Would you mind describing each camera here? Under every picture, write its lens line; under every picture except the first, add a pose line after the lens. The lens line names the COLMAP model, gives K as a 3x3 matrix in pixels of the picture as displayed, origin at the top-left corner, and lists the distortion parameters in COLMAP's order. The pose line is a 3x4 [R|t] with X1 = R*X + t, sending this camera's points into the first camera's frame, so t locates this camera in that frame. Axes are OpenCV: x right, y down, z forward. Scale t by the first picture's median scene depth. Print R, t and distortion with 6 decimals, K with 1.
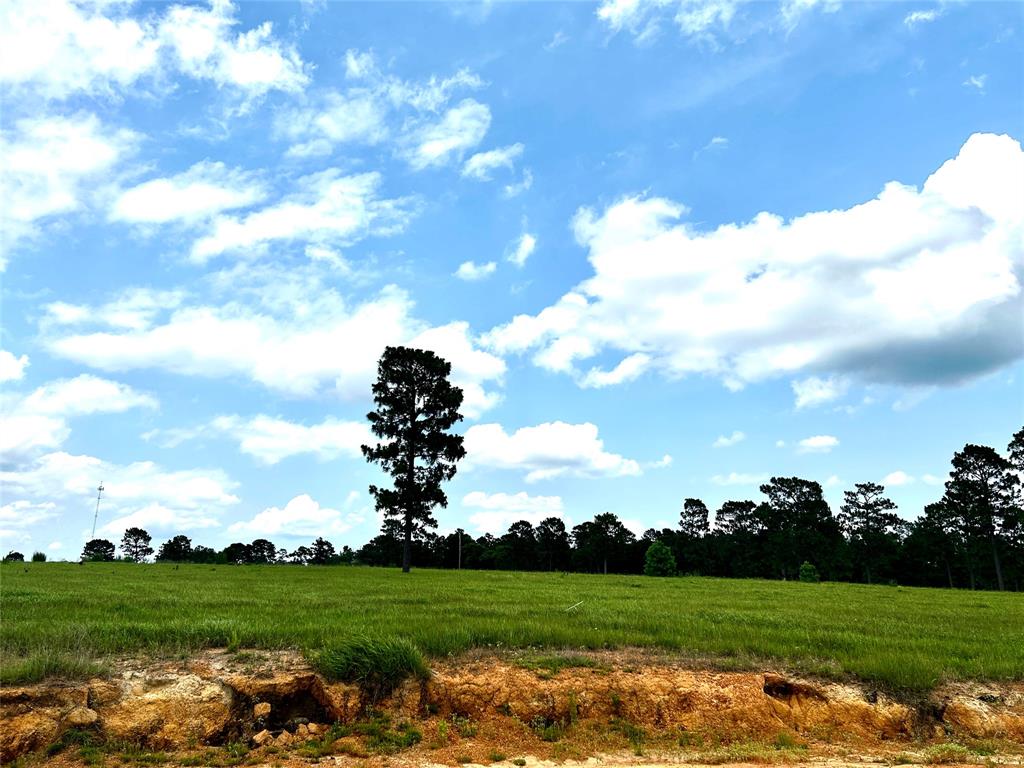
lens RADIAL K [[818.5, 0, 537.5], [0, 818.5, 385.8], [0, 0, 1]] dist [0.072186, -0.073214]
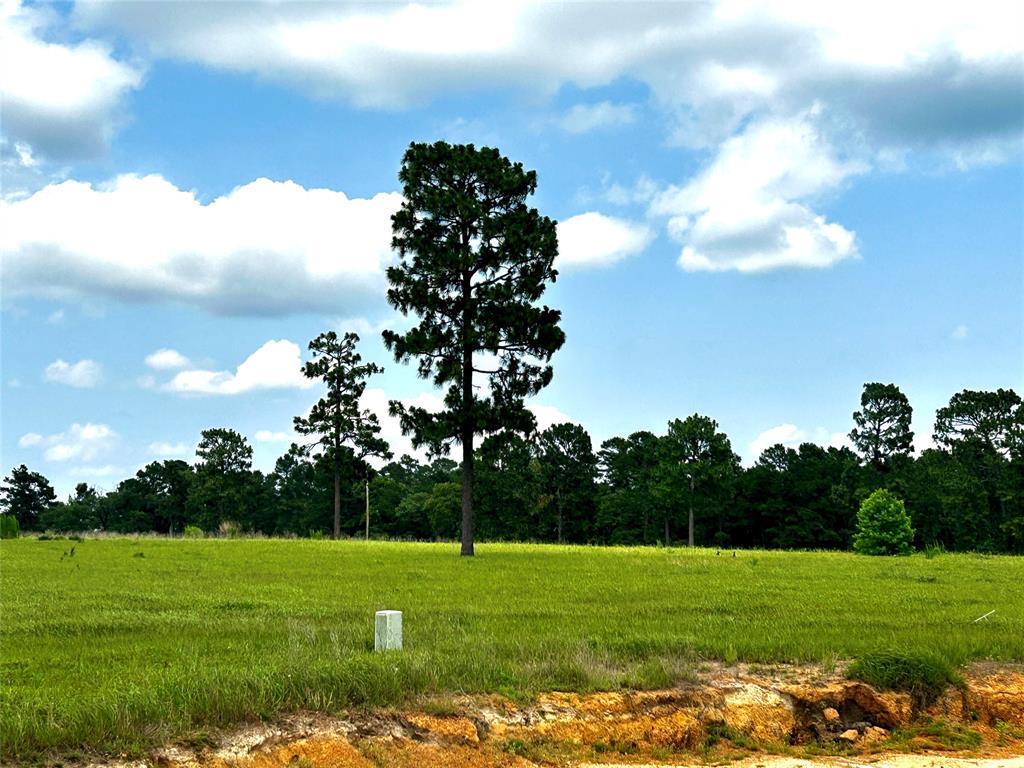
lens RADIAL K [[1898.6, 0, 512.0], [0, 1898.6, 384.0], [0, 0, 1]] dist [0.012476, -0.017921]
pose [[0.999841, -0.008688, 0.015557, -0.140024], [0.006376, 0.989717, 0.142898, -0.068384], [-0.016638, -0.142776, 0.989615, -0.242220]]
